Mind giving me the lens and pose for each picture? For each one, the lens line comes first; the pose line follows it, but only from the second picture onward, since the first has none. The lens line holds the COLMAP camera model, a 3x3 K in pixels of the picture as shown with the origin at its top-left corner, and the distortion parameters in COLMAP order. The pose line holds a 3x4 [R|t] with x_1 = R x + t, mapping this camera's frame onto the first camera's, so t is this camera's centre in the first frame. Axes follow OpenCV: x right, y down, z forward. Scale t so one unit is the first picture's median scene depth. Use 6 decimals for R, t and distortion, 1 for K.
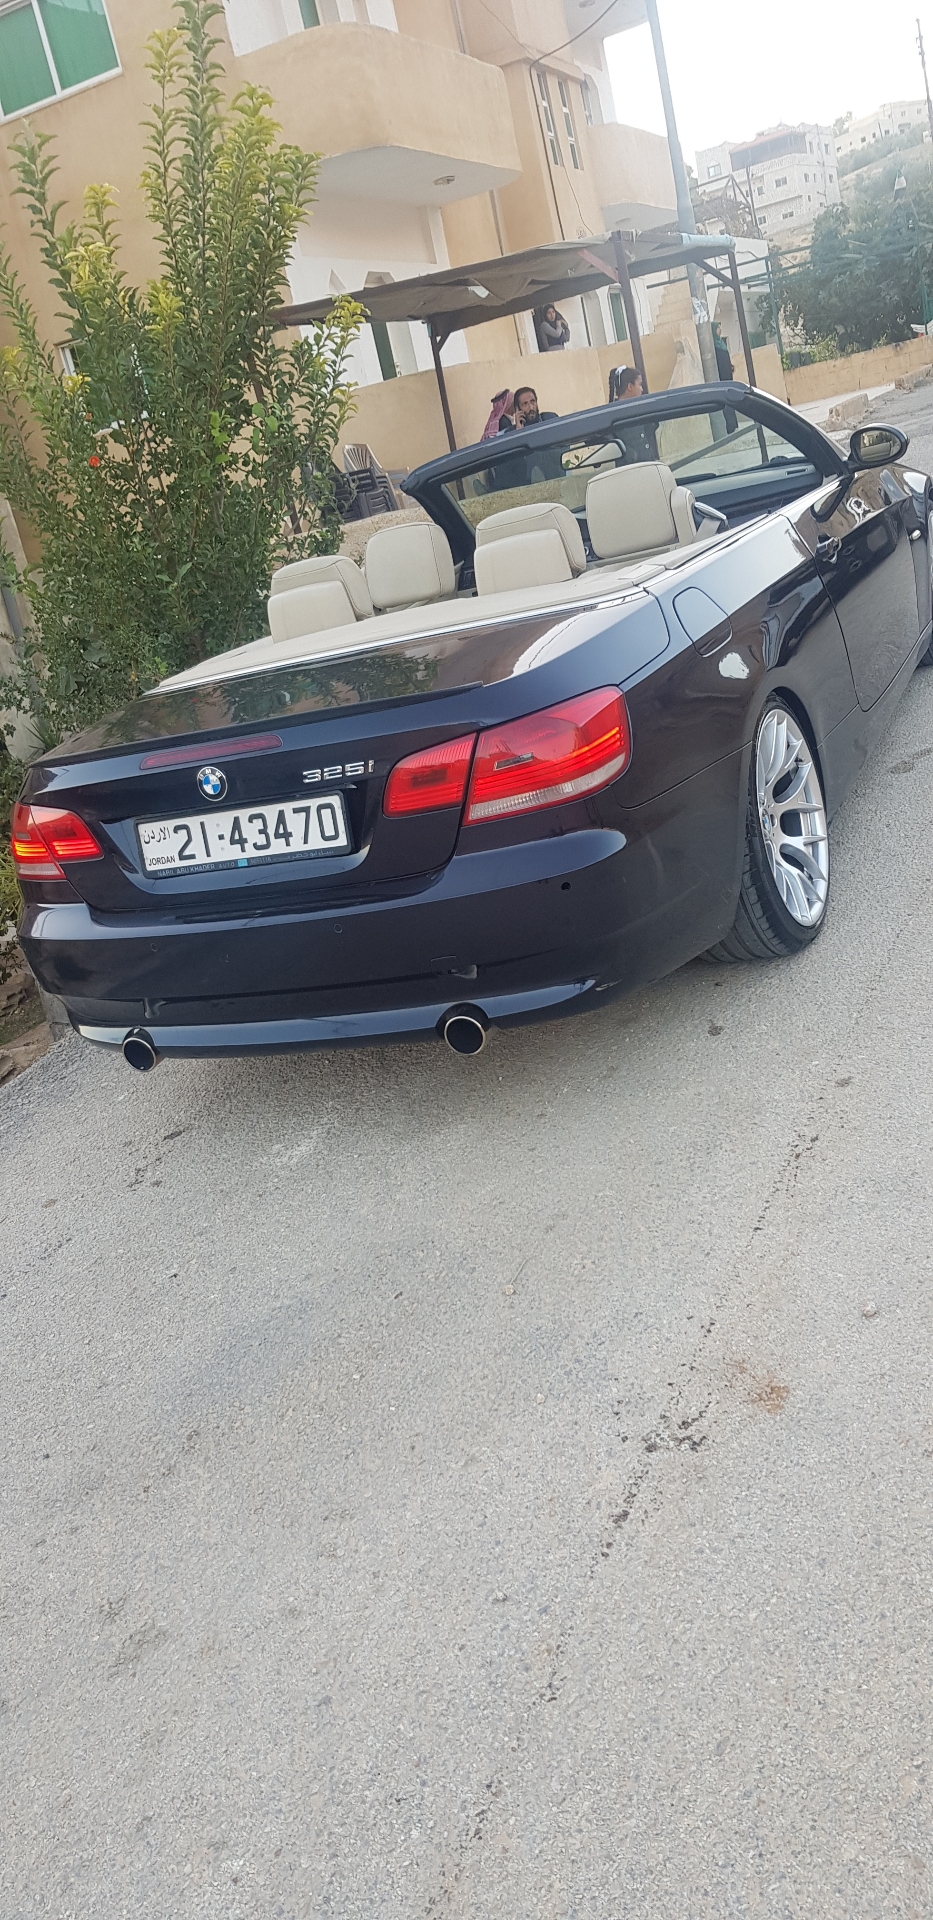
lens RADIAL K [[1439.7, 0, 459.6], [0, 1439.7, 936.7], [0, 0, 1]] dist [0.069262, -0.119617]
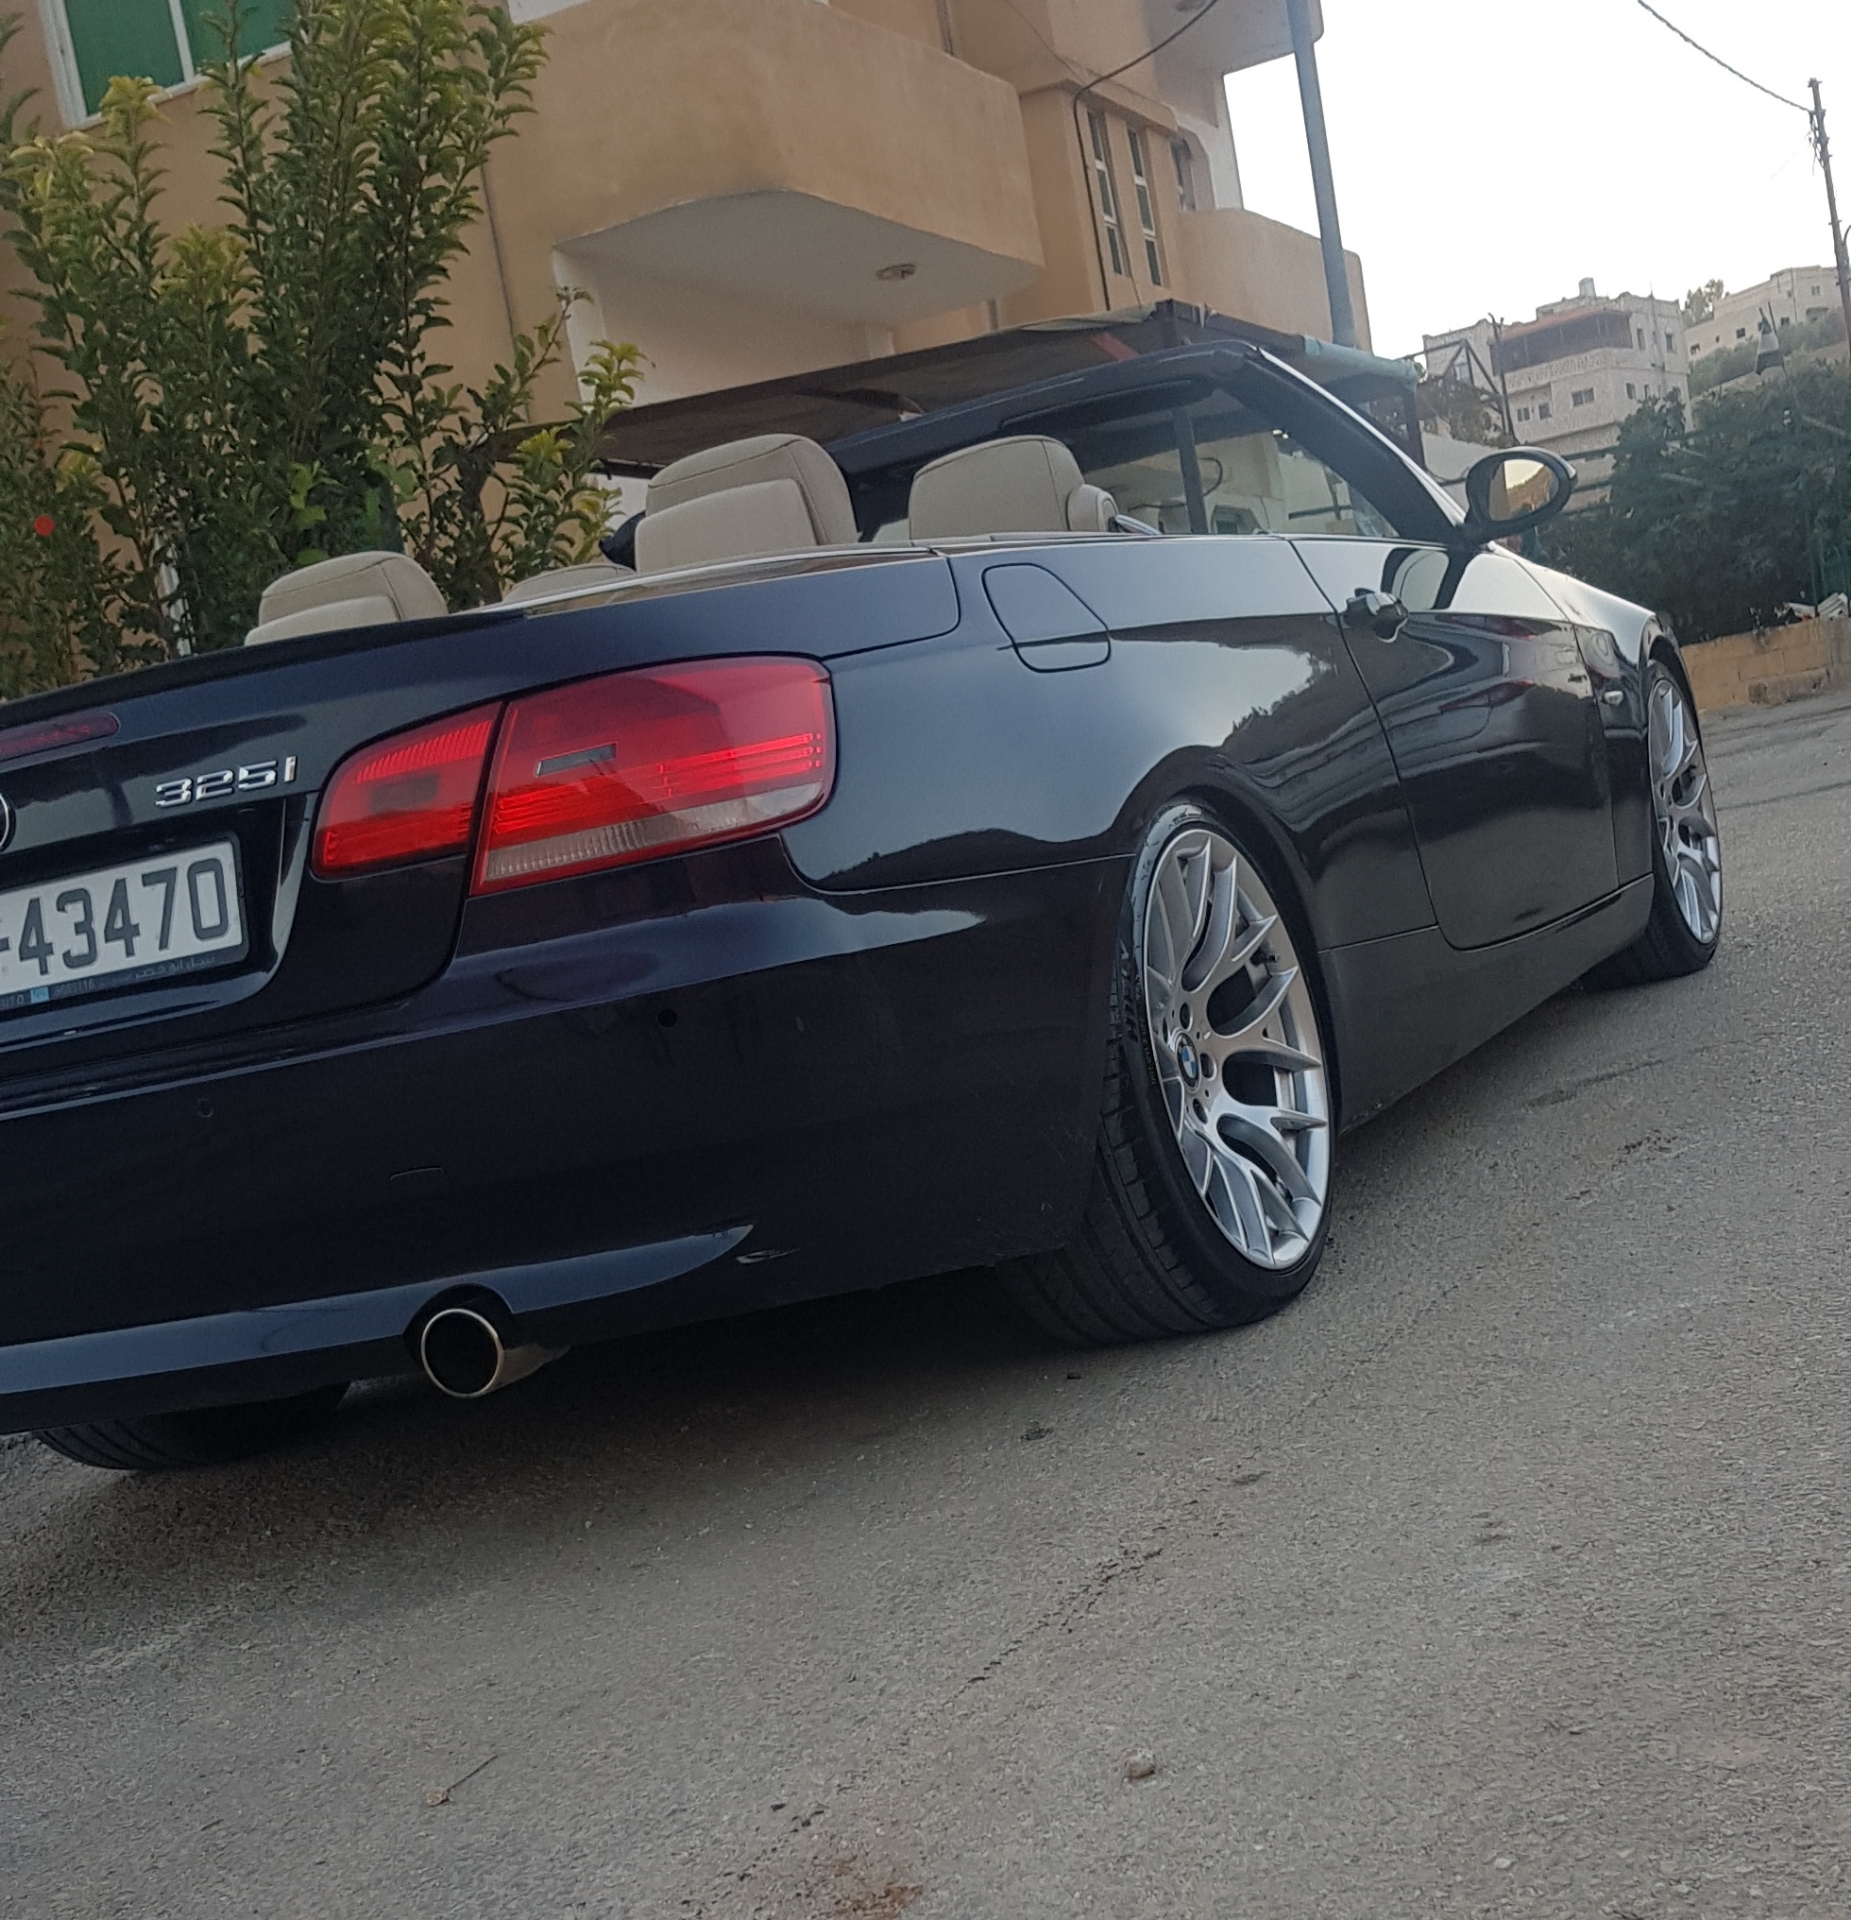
lens RADIAL K [[2844.5, 0, 923.2], [0, 2844.5, 1338.6], [0, 0, 1]] dist [0.107489, -0.237710]
pose [[0.998740, 0.048073, -0.014417, 0.161282], [-0.049782, 0.985362, -0.163041, 0.200486], [0.006368, 0.163554, 0.986514, 0.070452]]
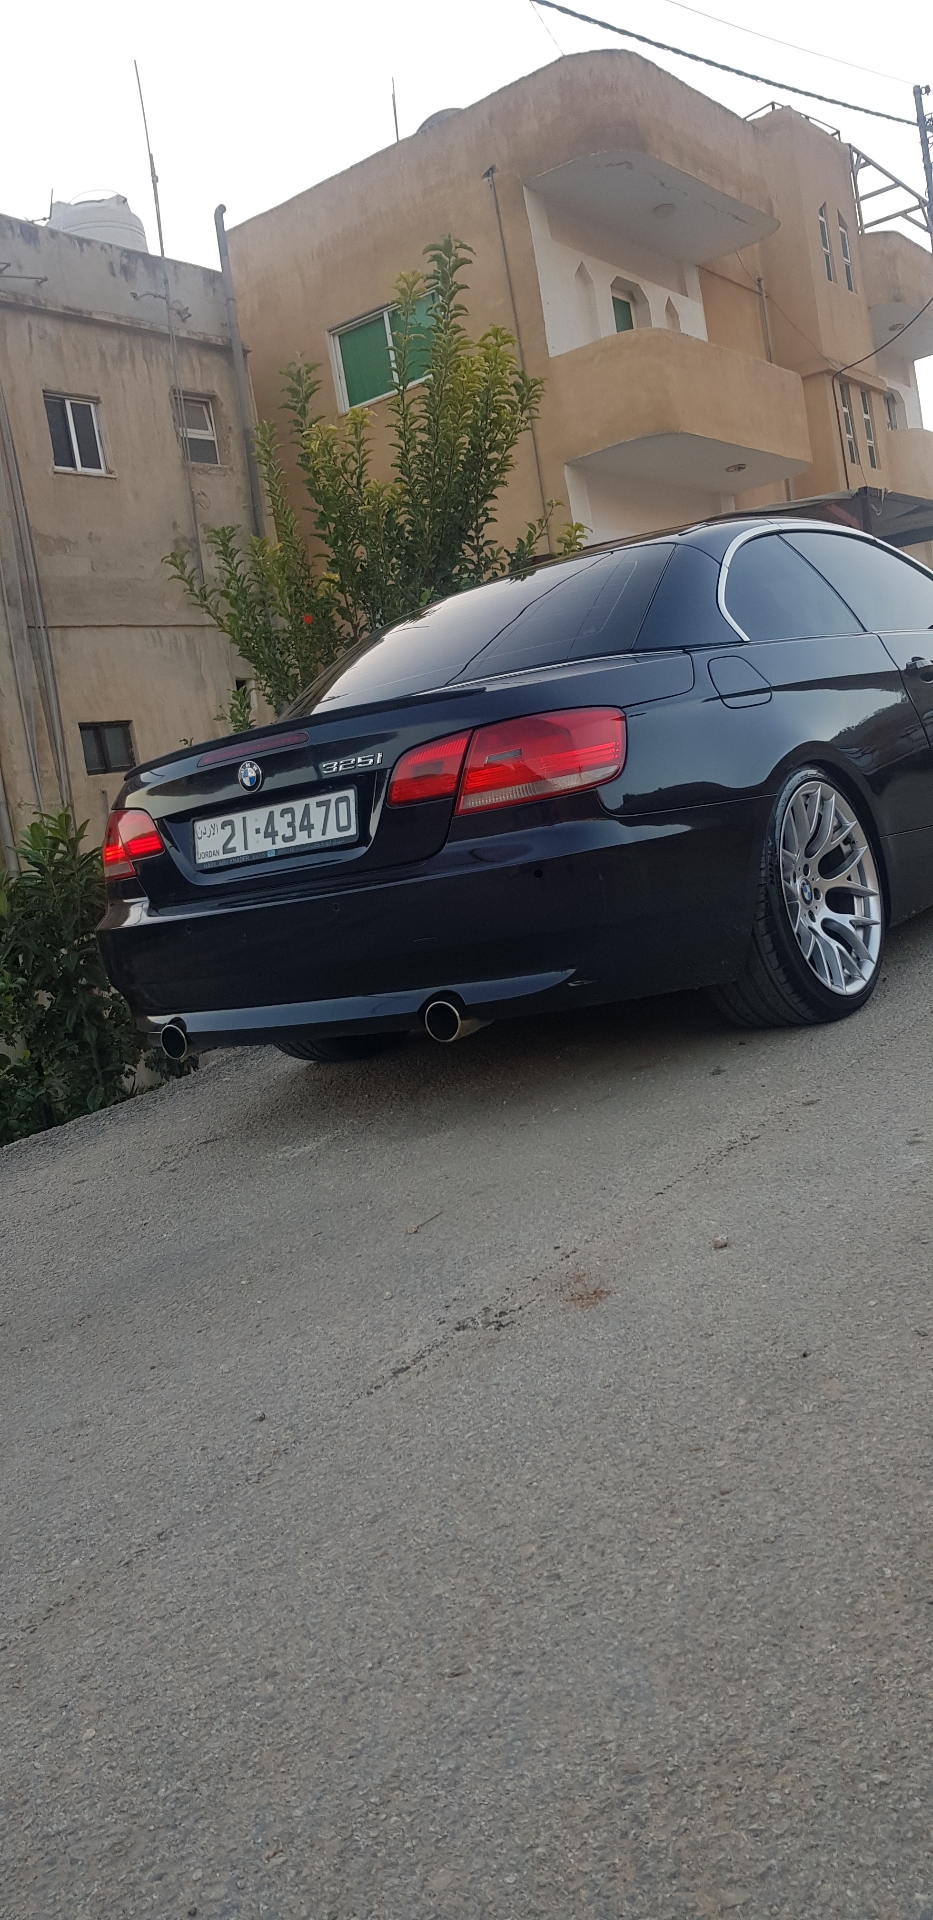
lens RADIAL K [[1444.0, 0, 472.6], [0, 1444.0, 919.9], [0, 0, 1]] dist [0.068073, -0.127900]
pose [[0.975591, 0.080085, -0.204472, 0.220235], [-0.120354, 0.973824, -0.192825, 0.185906], [0.183678, 0.212727, 0.959692, -0.008217]]
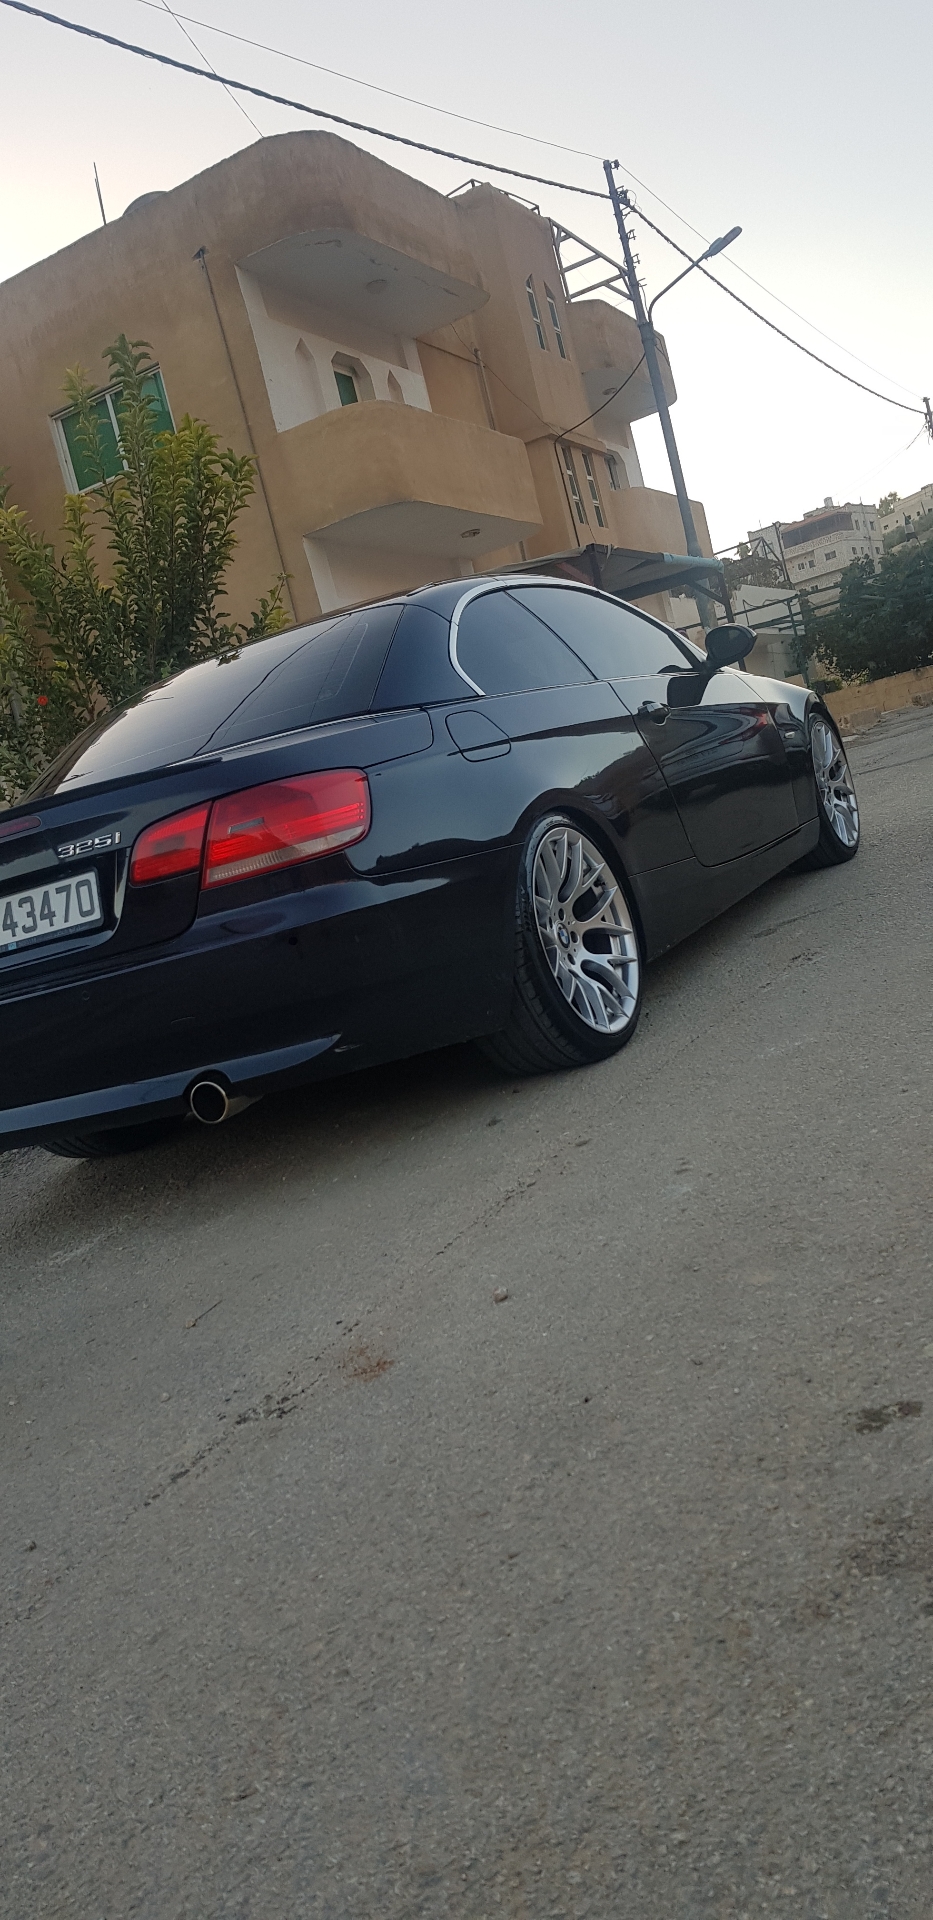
lens RADIAL K [[1439.7, 0, 459.6], [0, 1439.7, 936.7], [0, 0, 1]] dist [0.069262, -0.119617]
pose [[0.997628, -0.016782, -0.066752, 0.235799], [0.000636, 0.972023, -0.234883, 0.183581], [0.068826, 0.234284, 0.969729, 0.009147]]
